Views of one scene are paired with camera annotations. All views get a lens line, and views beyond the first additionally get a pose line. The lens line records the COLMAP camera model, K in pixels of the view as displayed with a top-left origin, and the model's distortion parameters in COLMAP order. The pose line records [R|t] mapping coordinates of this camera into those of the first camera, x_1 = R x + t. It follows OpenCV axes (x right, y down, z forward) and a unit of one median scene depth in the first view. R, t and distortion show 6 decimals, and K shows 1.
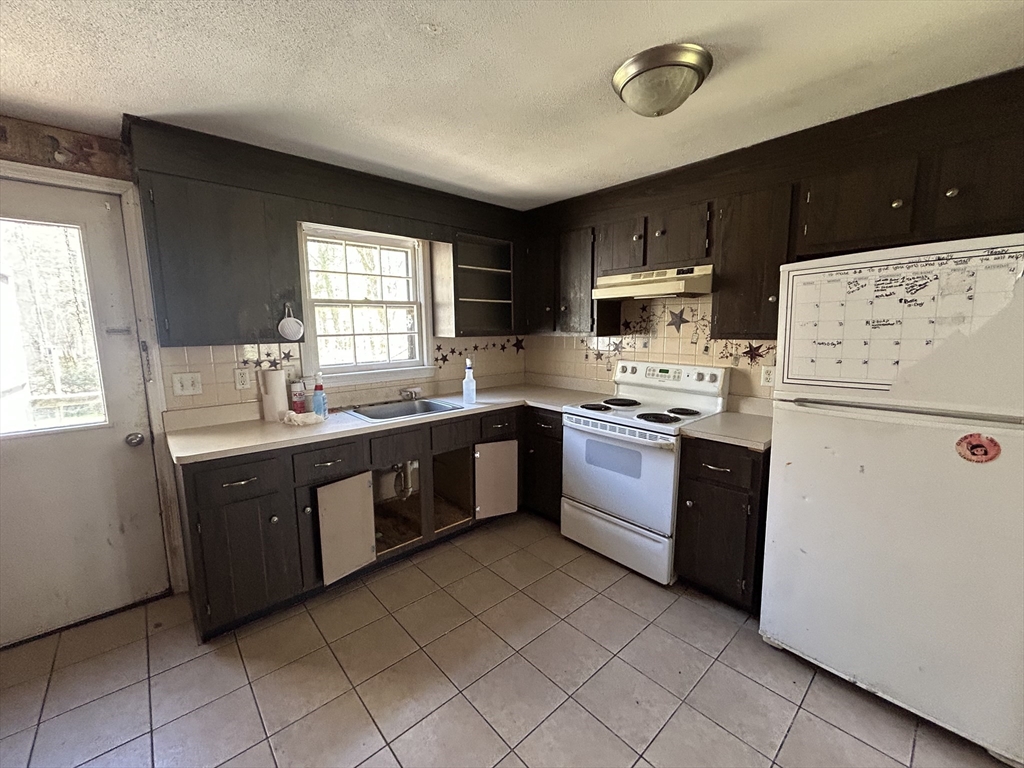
lens RADIAL K [[416.9, 0, 508.7], [0, 416.9, 381.4], [0, 0, 1]] dist [0.001377, 0.000664]
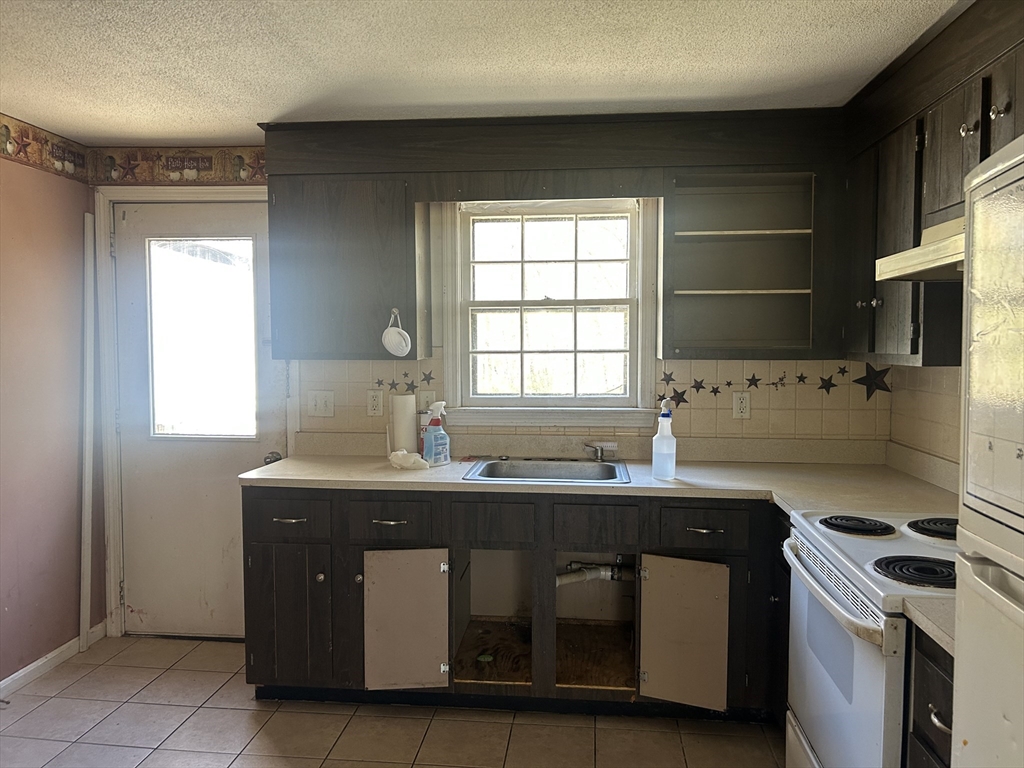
lens RADIAL K [[770.5, 0, 514.0], [0, 770.5, 384.7], [0, 0, 1]] dist [0.051509, -0.047923]
pose [[0.672192, 0.051556, -0.738580, 0.524756], [-0.104277, 0.994221, -0.025503, -0.025714], [0.732997, 0.094159, 0.673684, 0.158963]]
